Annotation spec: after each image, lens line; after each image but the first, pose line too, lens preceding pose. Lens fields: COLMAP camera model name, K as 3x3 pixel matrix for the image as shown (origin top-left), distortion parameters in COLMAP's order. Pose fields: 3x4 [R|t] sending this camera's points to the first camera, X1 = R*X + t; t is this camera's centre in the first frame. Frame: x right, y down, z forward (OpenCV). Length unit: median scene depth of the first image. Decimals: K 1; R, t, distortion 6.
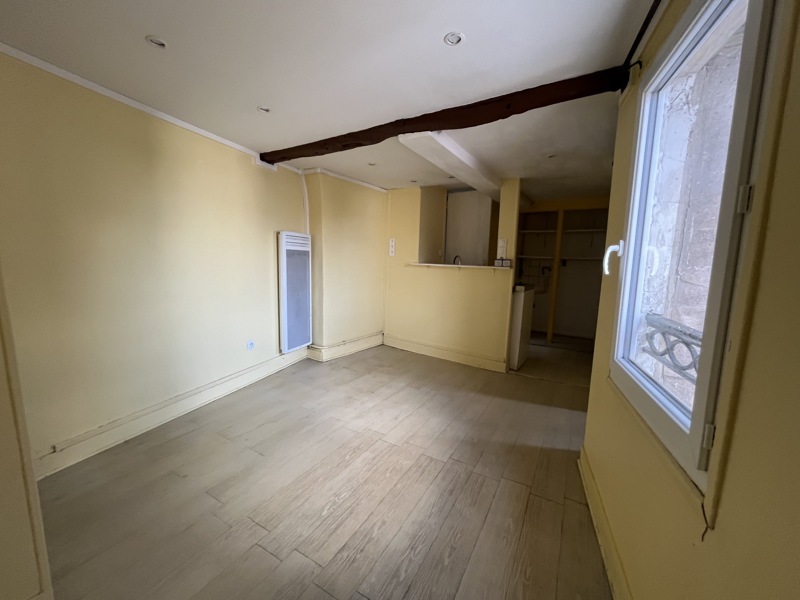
lens RADIAL K [[326.9, 0, 400.0], [0, 326.9, 300.0], [0, 0, 1]] dist [-0.001066, -0.000114]
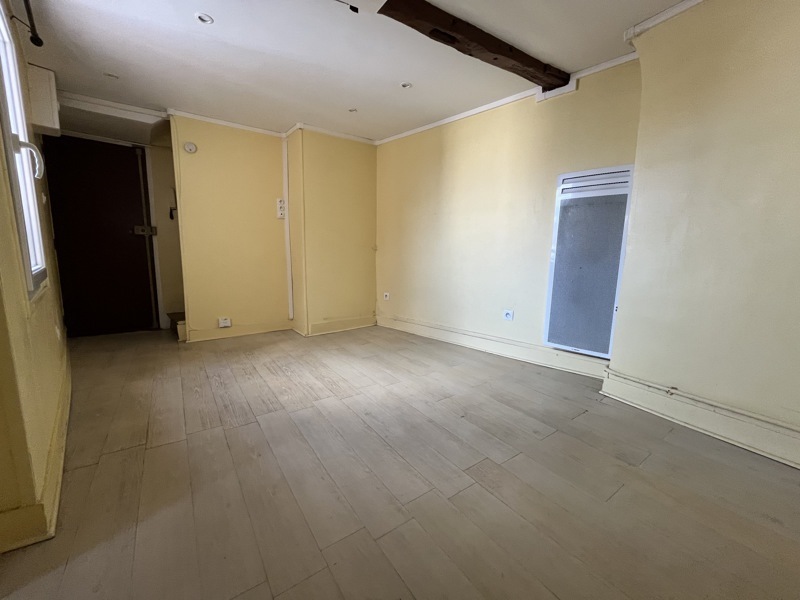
lens RADIAL K [[323.9, 0, 400.0], [0, 323.9, 300.0], [0, 0, 1]] dist [0.000678, 0.000075]
pose [[-0.432295, 0.097901, -0.896402, 0.668628], [-0.133337, 0.976221, 0.170921, -0.027606], [0.891820, 0.193412, -0.408961, 1.496056]]
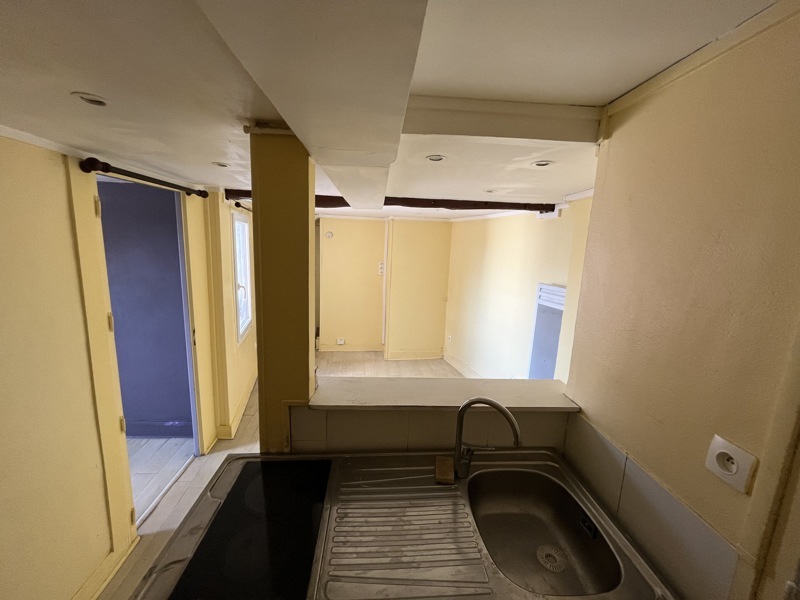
lens RADIAL K [[326.9, 0, 400.0], [0, 326.9, 300.0], [0, 0, 1]] dist [-0.001066, -0.000114]
pose [[-0.812492, 0.040814, -0.581542, 0.697515], [-0.132112, 0.958703, 0.251862, -0.499548], [0.567805, 0.281464, -0.773547, 2.159880]]
